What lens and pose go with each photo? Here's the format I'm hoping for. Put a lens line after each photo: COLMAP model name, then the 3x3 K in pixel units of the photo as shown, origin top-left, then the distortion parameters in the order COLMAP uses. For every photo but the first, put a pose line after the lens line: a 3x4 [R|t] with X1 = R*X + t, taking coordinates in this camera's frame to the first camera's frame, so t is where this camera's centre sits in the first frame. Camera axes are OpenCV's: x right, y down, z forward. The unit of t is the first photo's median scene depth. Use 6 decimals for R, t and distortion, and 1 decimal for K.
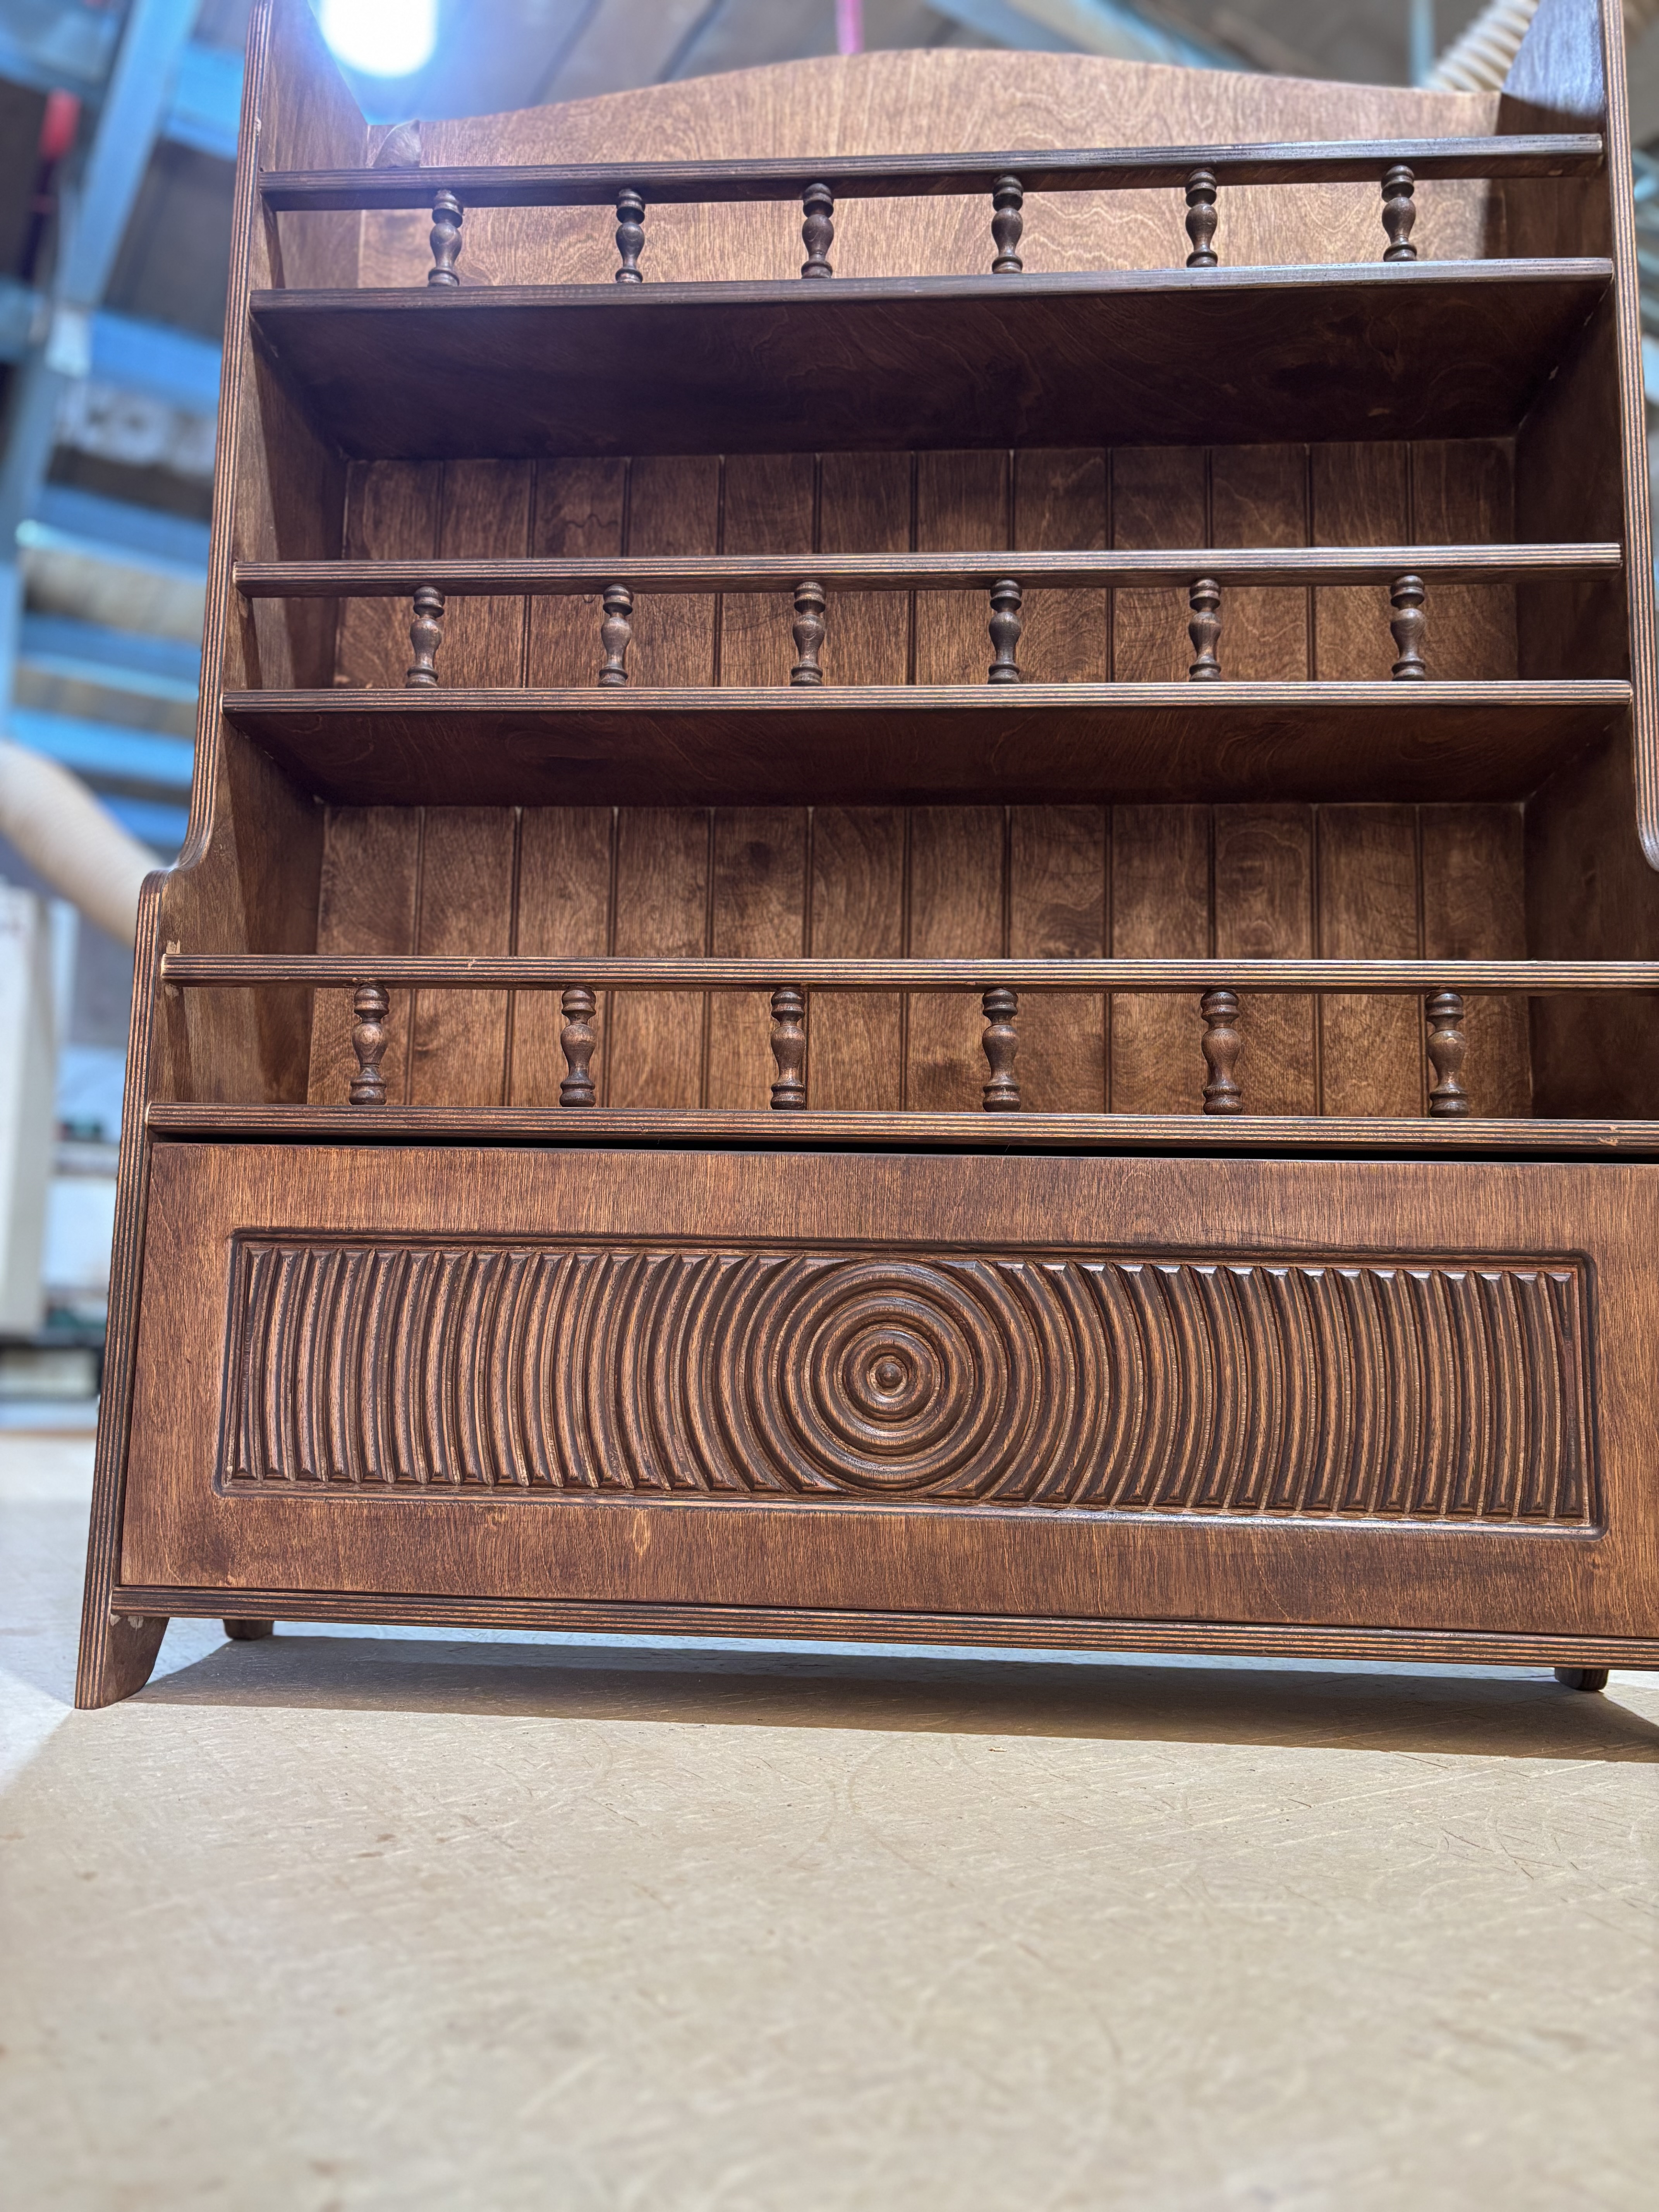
lens RADIAL K [[1669.2, 0, 810.8], [0, 1669.2, 1107.2], [0, 0, 1]] dist [0.039228, -0.067889]
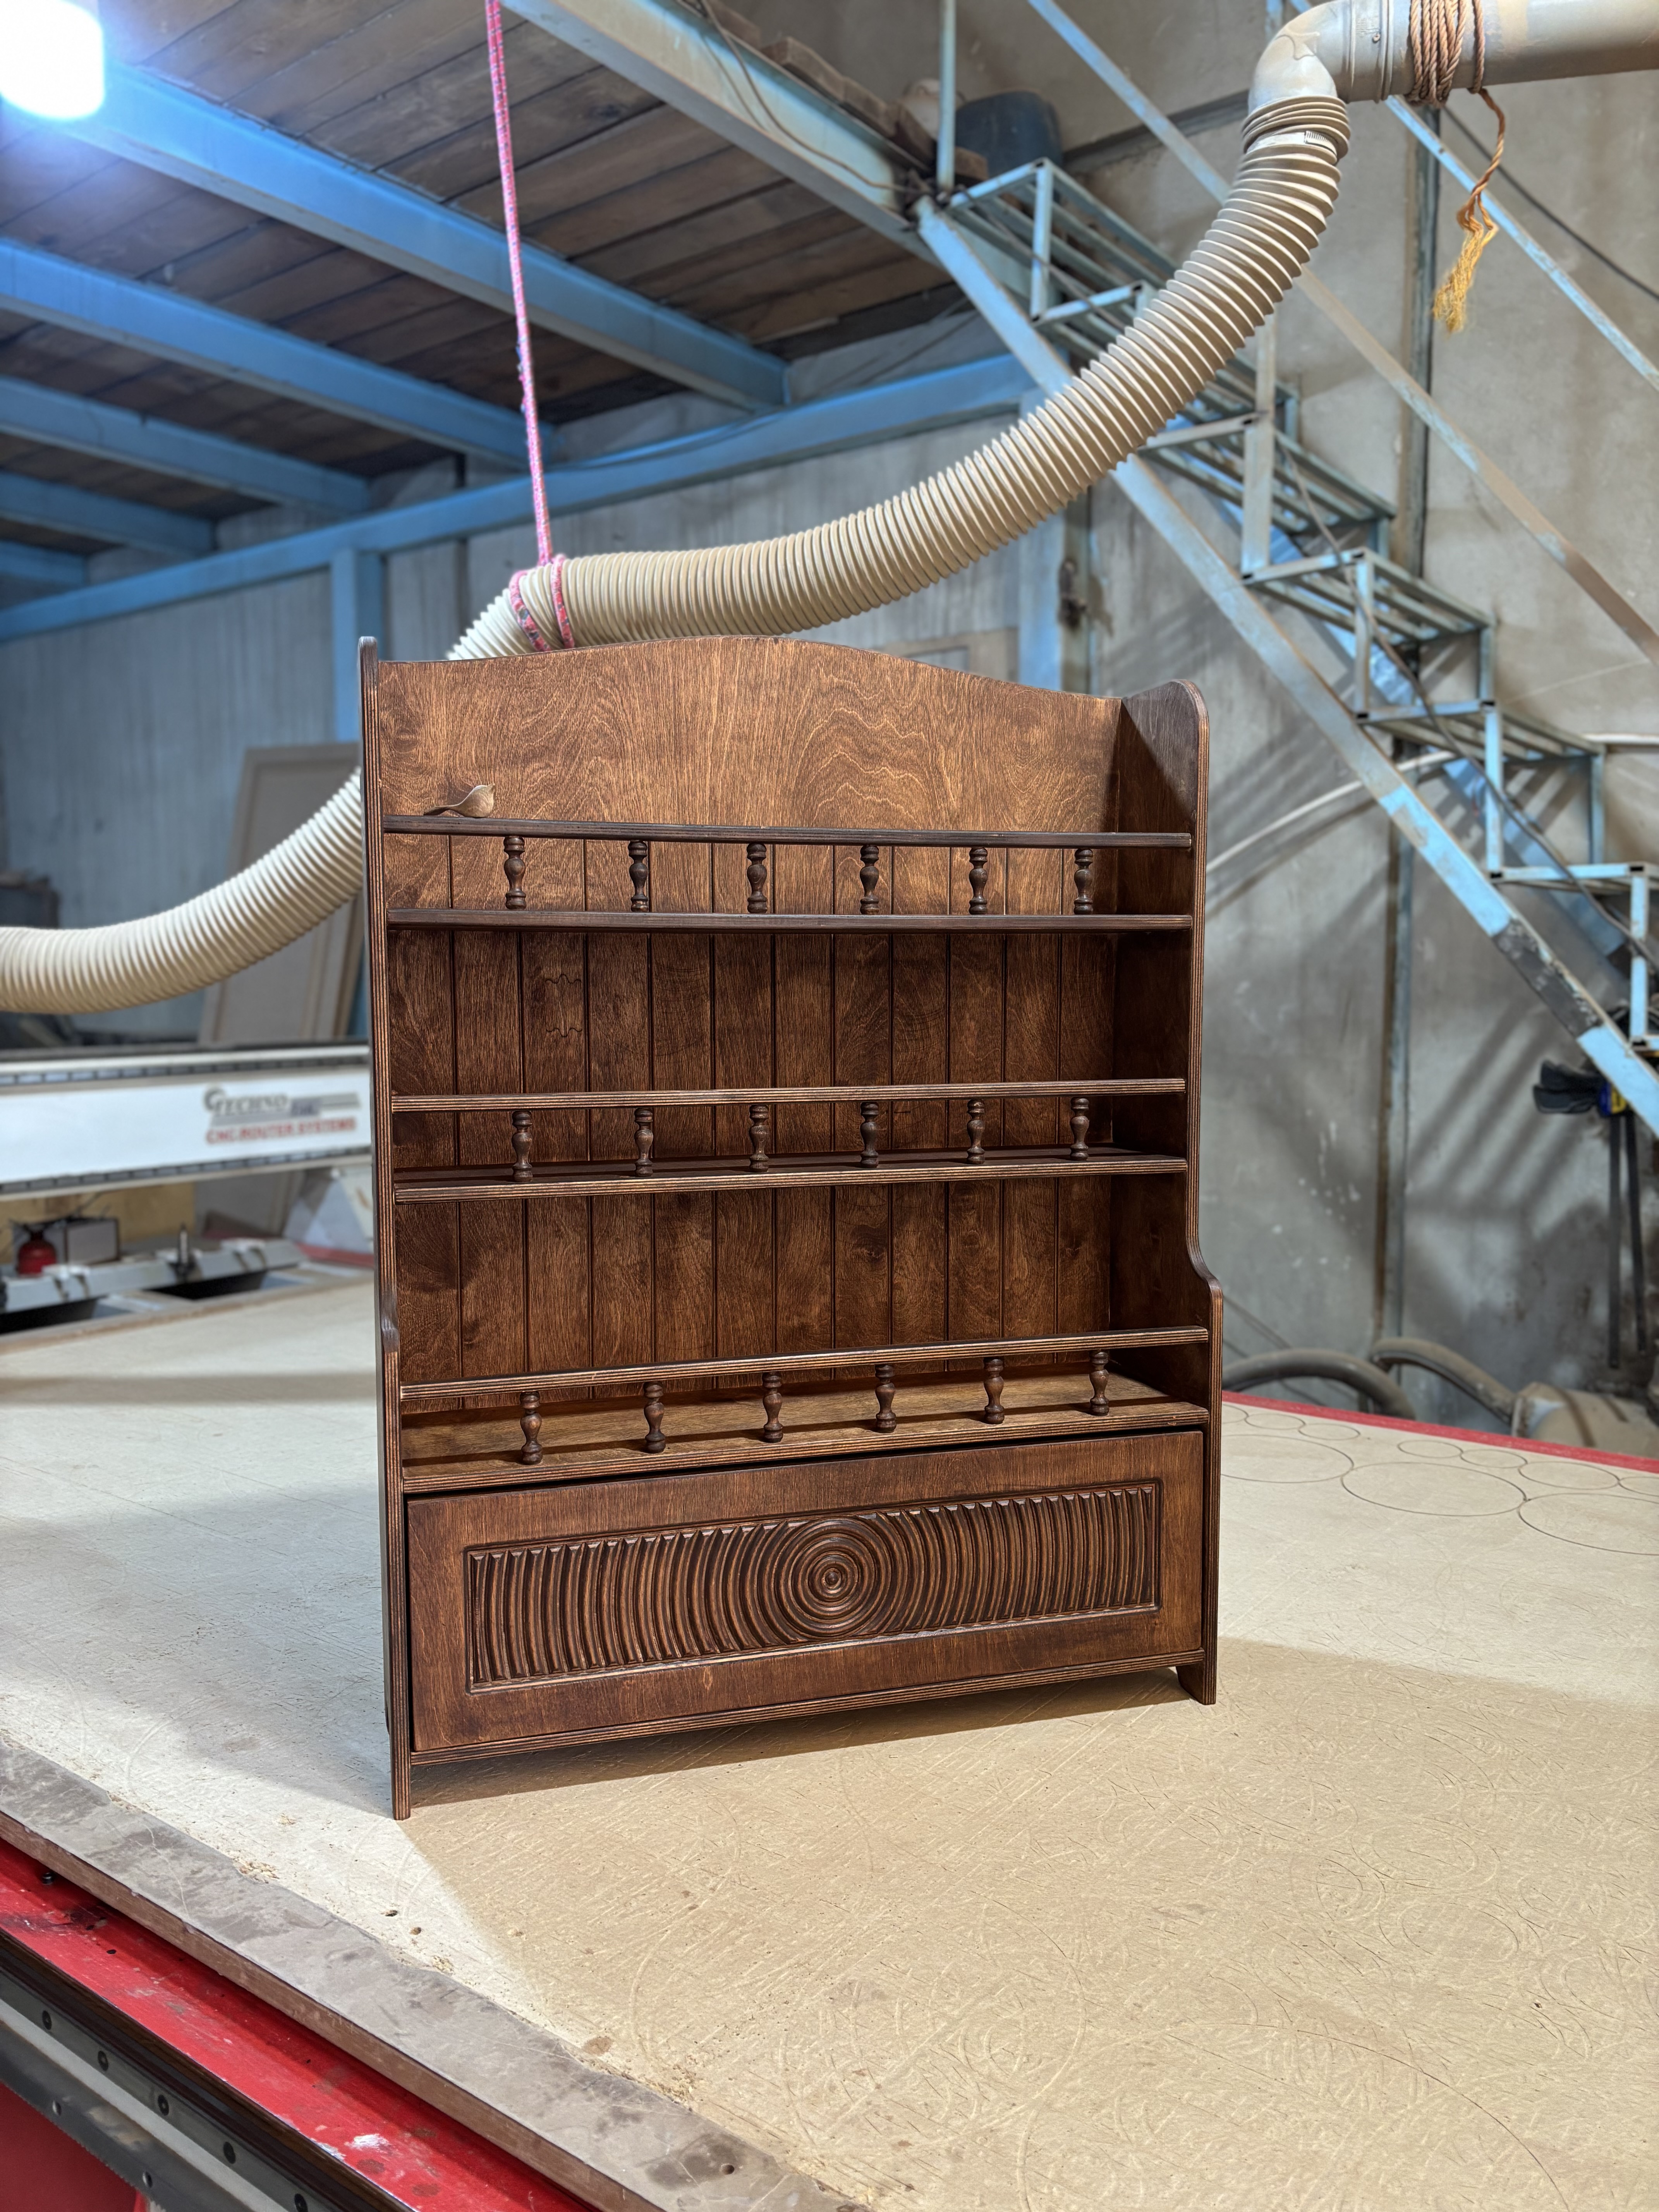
lens RADIAL K [[1669.2, 0, 819.2], [0, 1669.2, 1103.3], [0, 0, 1]] dist [0.039228, -0.067889]
pose [[0.935923, -0.054259, 0.348001, -0.463399], [-0.023332, 0.976340, 0.214977, -0.597863], [-0.351432, -0.209322, 0.912513, -0.471791]]
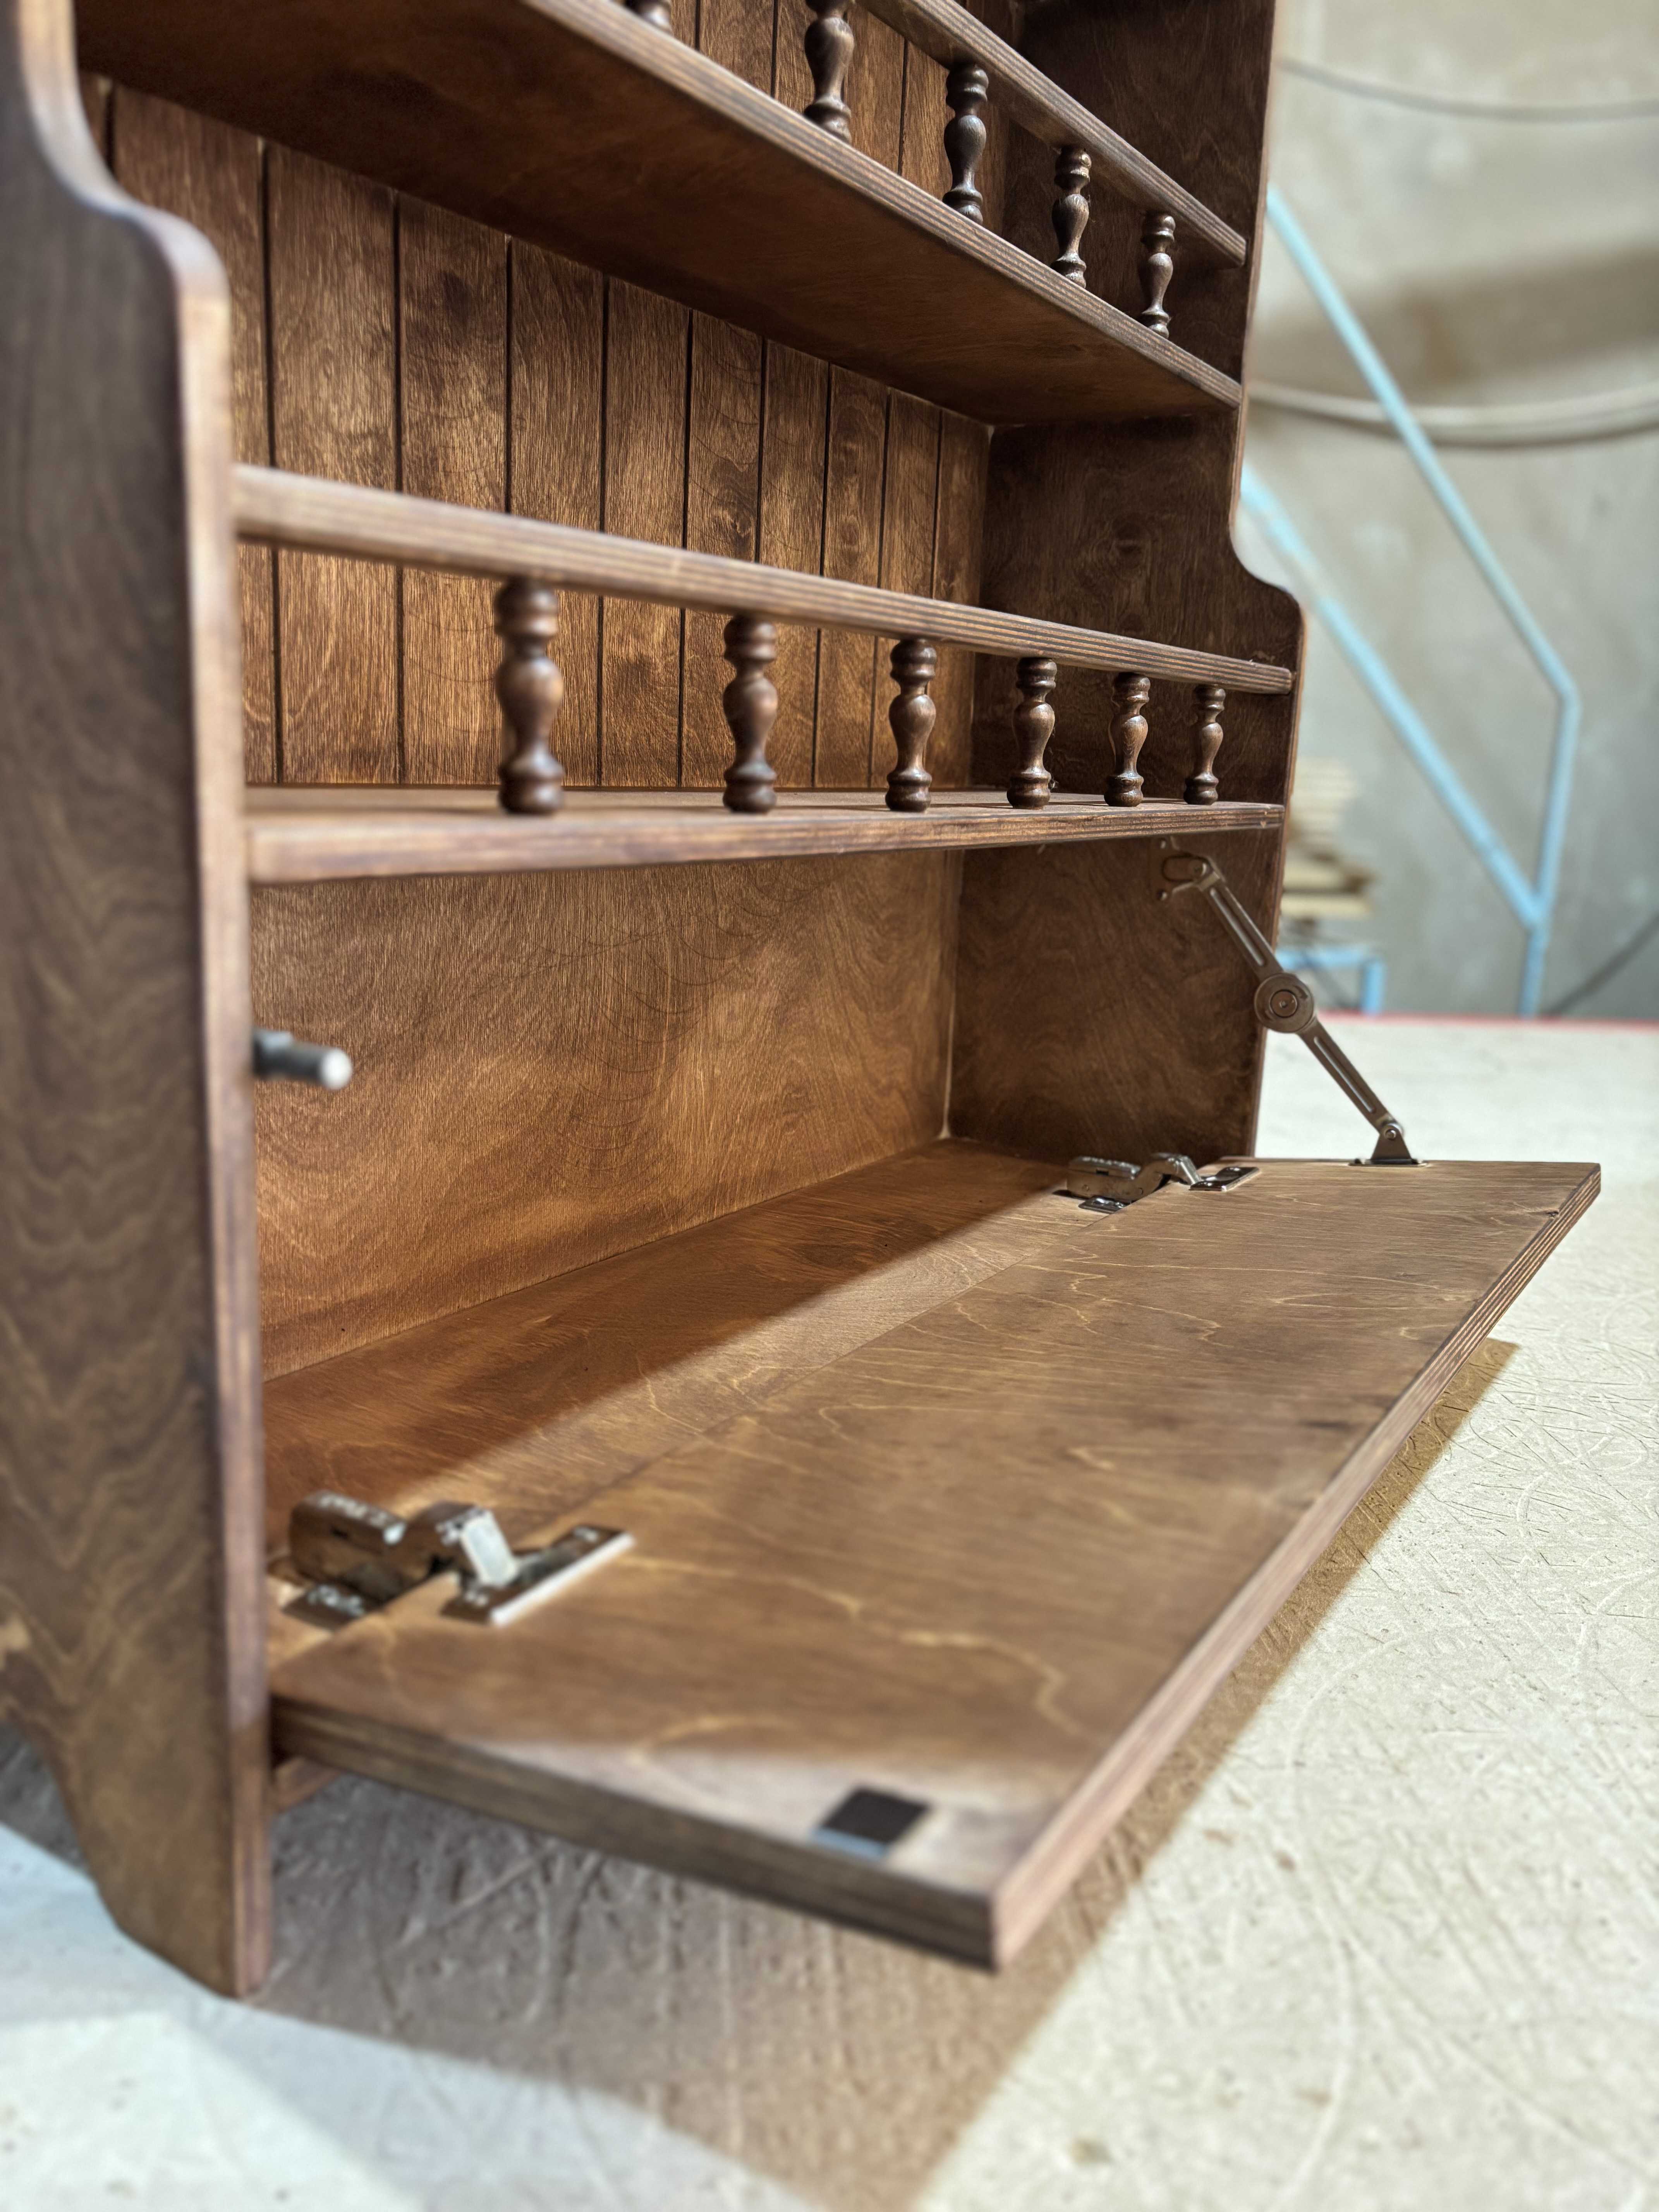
lens RADIAL K [[1669.2, 0, 833.4], [0, 1669.2, 1105.5], [0, 0, 1]] dist [0.039228, -0.067889]
pose [[0.465004, -0.189701, 0.864745, -0.586065], [-0.153530, 0.944694, 0.289798, -0.070117], [-0.871894, -0.267521, 0.410162, 0.545713]]
